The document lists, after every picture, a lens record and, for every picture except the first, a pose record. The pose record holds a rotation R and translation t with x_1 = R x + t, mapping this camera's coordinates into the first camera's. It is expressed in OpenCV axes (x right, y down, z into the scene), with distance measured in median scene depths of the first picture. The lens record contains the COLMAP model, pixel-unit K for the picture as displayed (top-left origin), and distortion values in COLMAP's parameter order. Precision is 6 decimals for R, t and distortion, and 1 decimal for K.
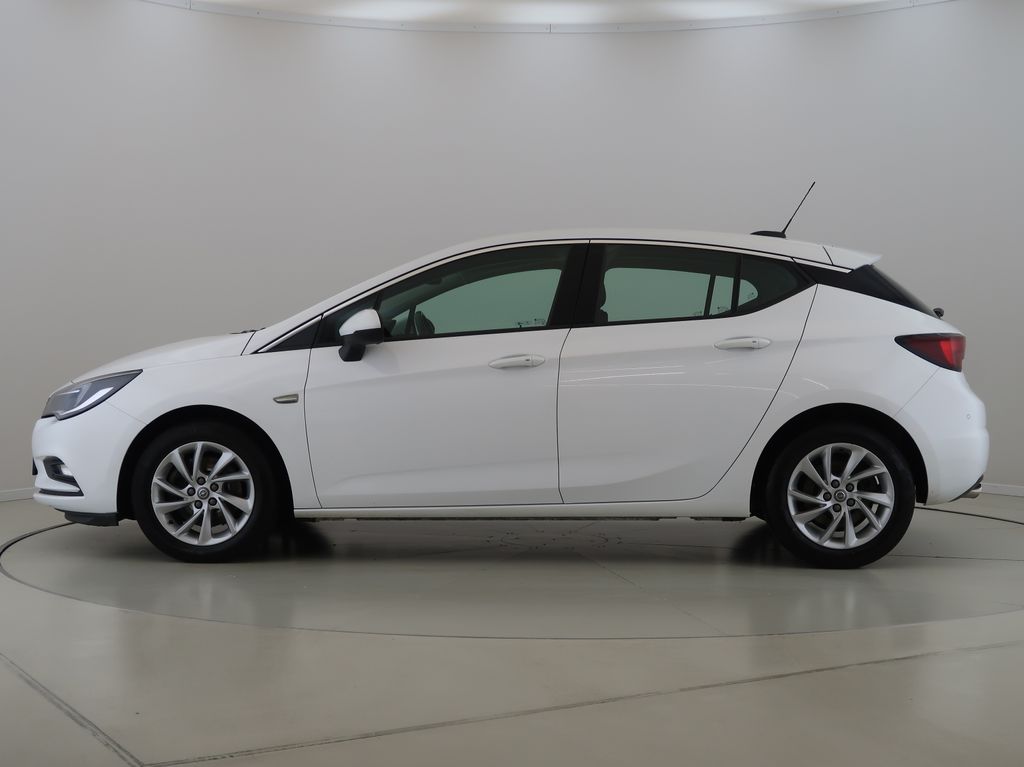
lens RADIAL K [[493.0, 0, 512.0], [0, 493.0, 383.5], [0, 0, 1]] dist [0.001849, 0.000970]
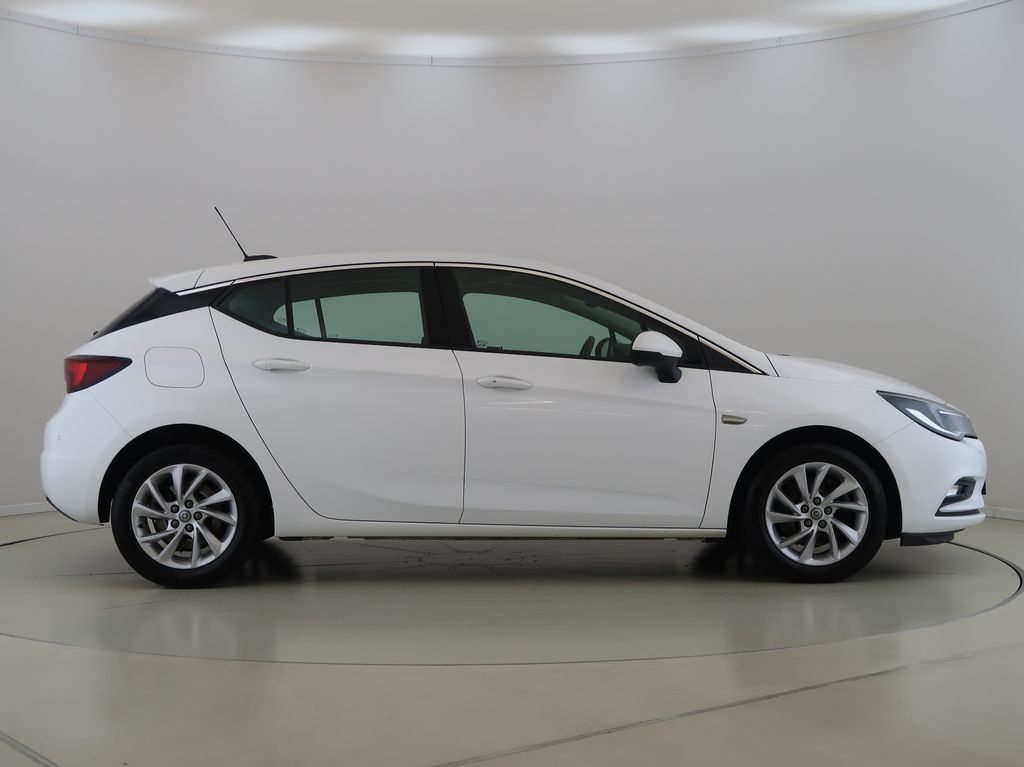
lens RADIAL K [[486.8, 0, 512.0], [0, 486.8, 383.5], [0, 0, 1]] dist [0.010212, 0.000603]
pose [[0.999497, -0.004548, 0.031380, 0.142675], [0.005774, 0.999219, -0.039096, -0.000099], [-0.031178, 0.039258, 0.998743, -0.004592]]
